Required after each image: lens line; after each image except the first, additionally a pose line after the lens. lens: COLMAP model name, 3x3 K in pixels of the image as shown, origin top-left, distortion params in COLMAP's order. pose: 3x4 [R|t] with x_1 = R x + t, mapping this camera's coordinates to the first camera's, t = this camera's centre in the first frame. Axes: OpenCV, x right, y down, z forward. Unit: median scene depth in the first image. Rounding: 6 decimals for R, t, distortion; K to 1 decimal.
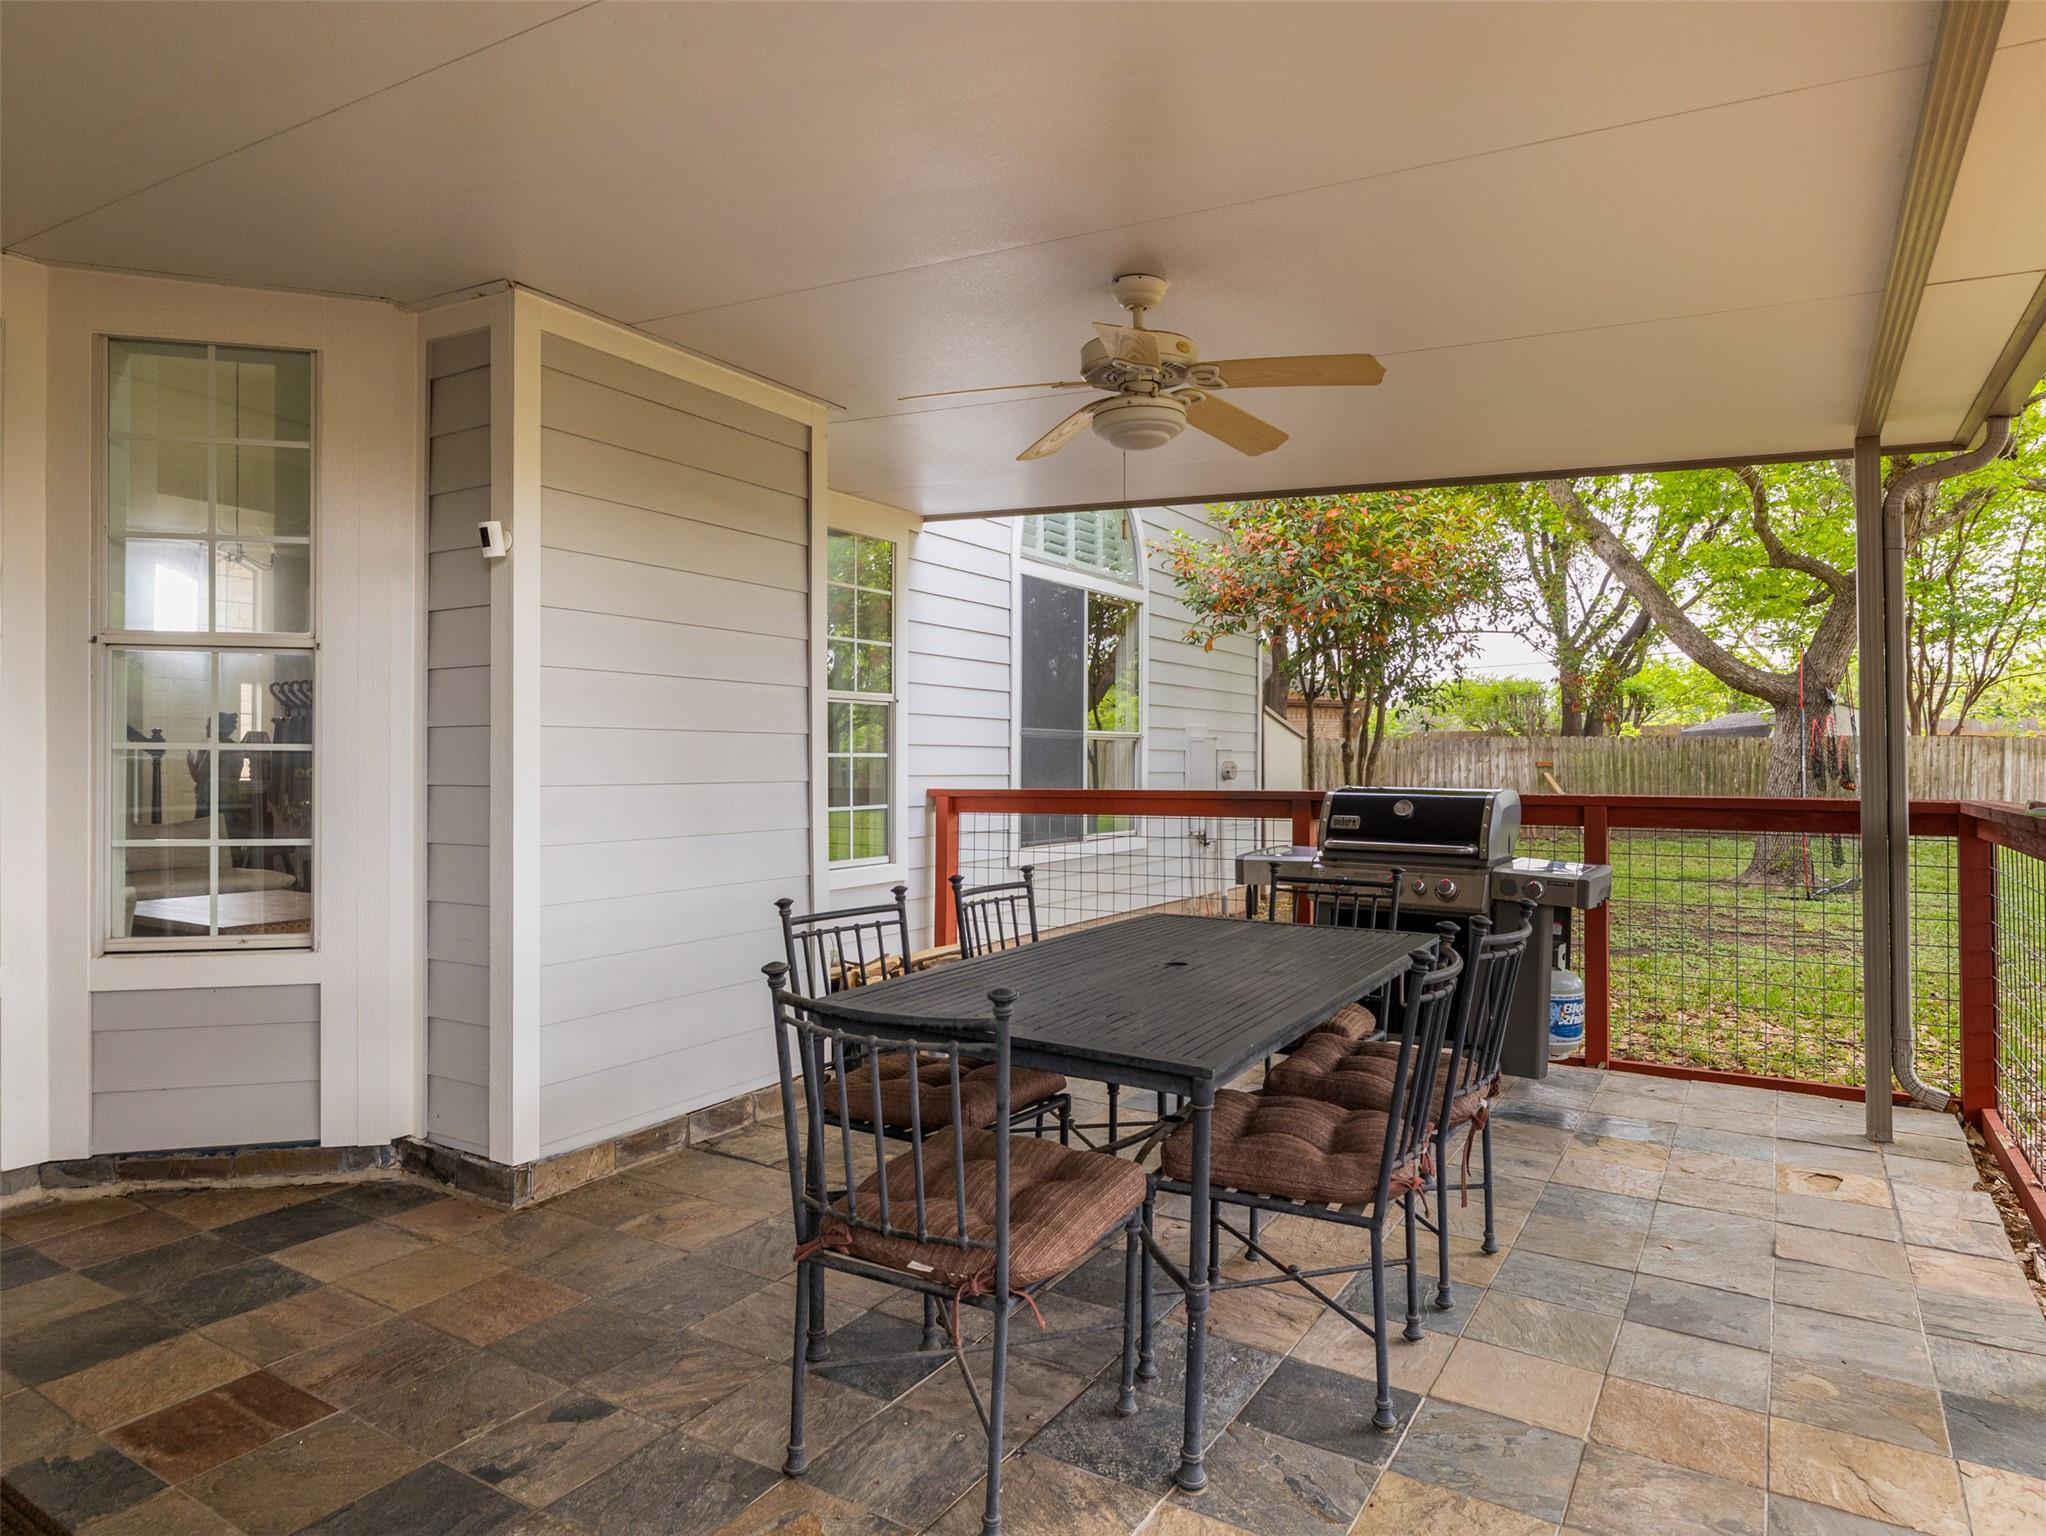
lens RADIAL K [[1166.3, 0, 1023.0], [0, 1166.3, 768.0], [0, 0, 1]] dist [-0.002036, -0.000481]
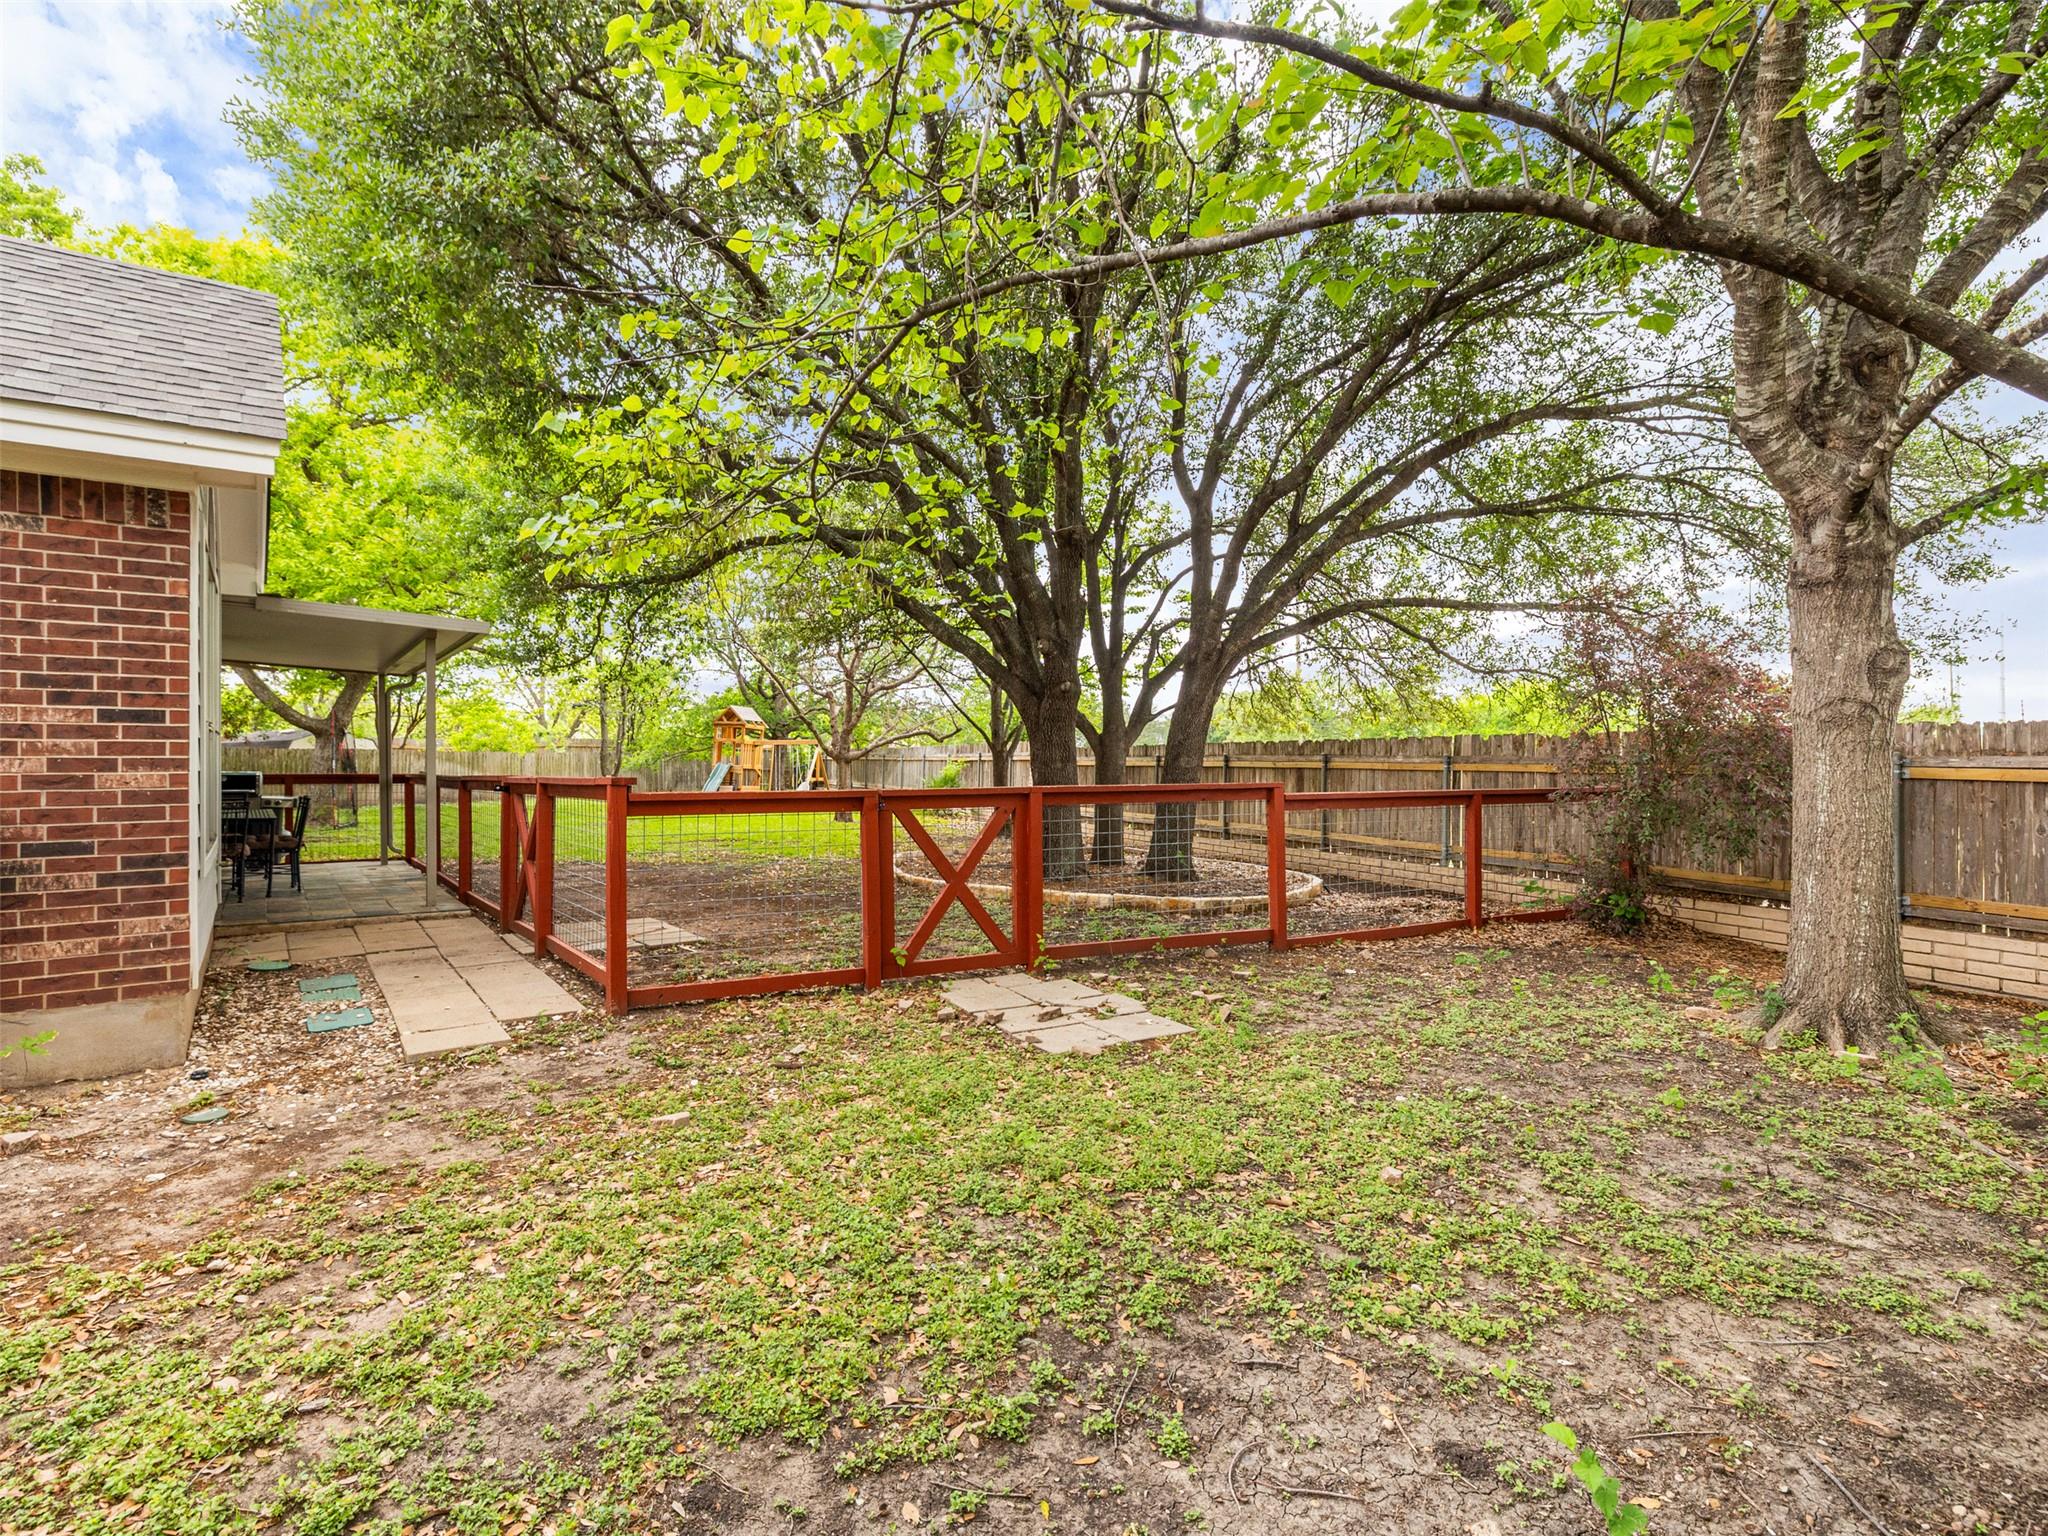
lens RADIAL K [[980.5, 0, 1024.0], [0, 980.5, 768.0], [0, 0, 1]] dist [0.001114, 0.000374]
pose [[0.324152, -0.000163, 0.946005, -0.948493], [0.000430, 1.000000, 0.000025, 0.007856], [-0.946005, 0.000399, 0.324152, -1.176695]]
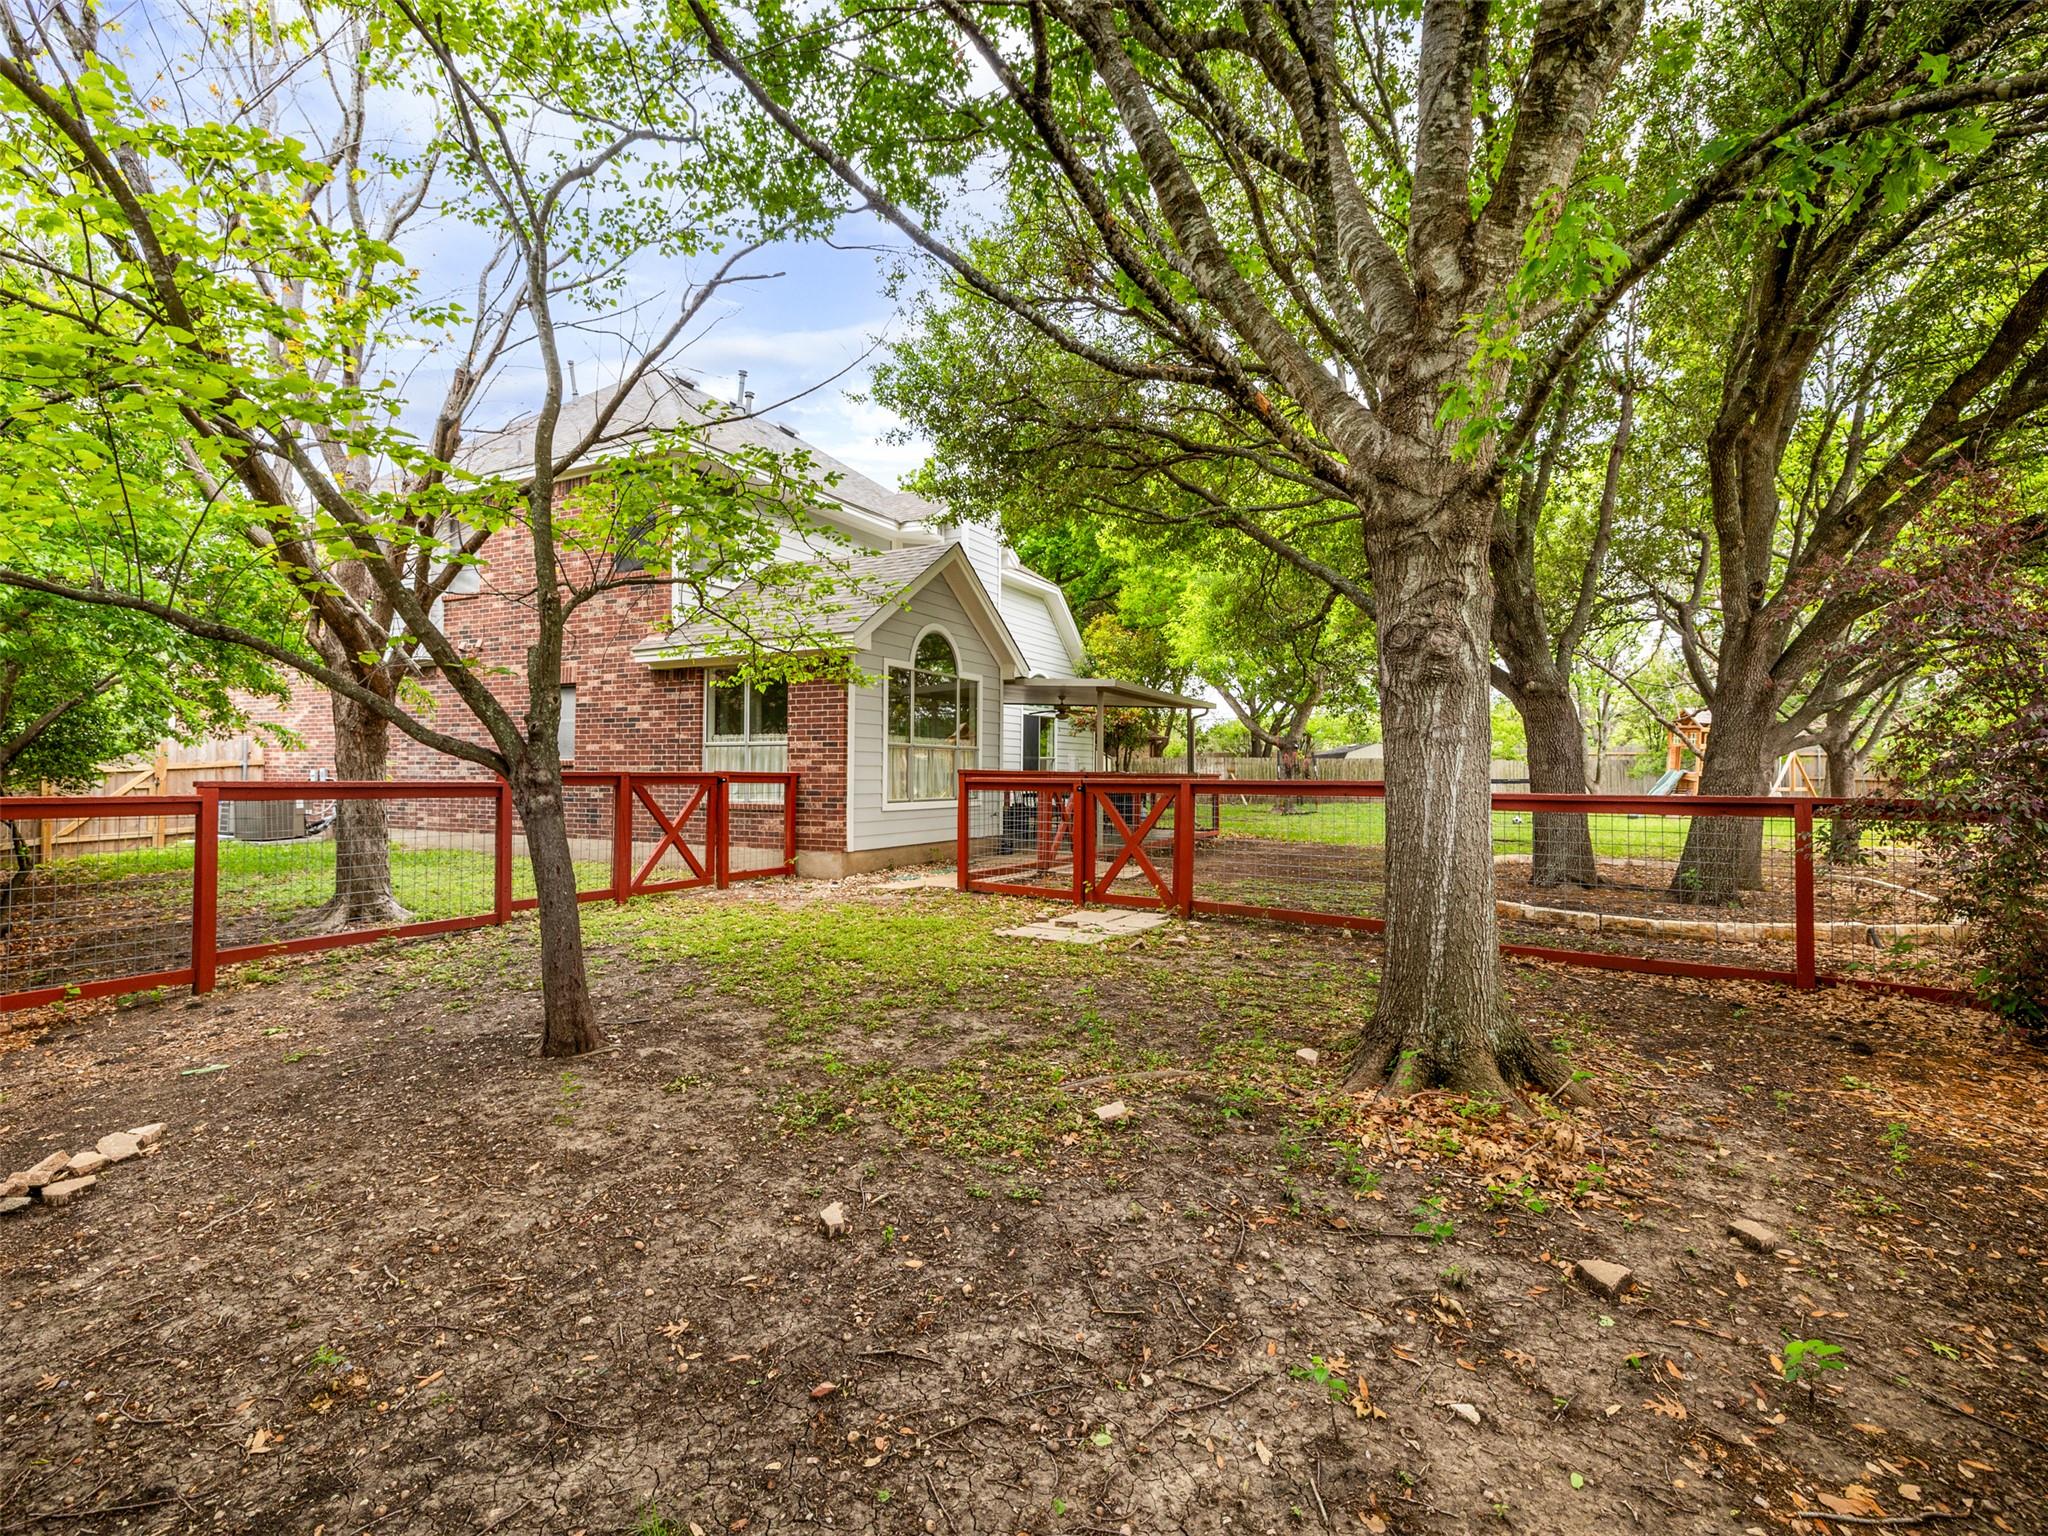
lens RADIAL K [[980.5, 0, 1024.0], [0, 980.5, 768.0], [0, 0, 1]] dist [0.001114, 0.000374]
pose [[0.995056, 0.007947, 0.098994, -0.327215], [-0.007037, 0.999930, -0.009536, 0.030255], [-0.099063, 0.008792, 0.995042, -2.183583]]
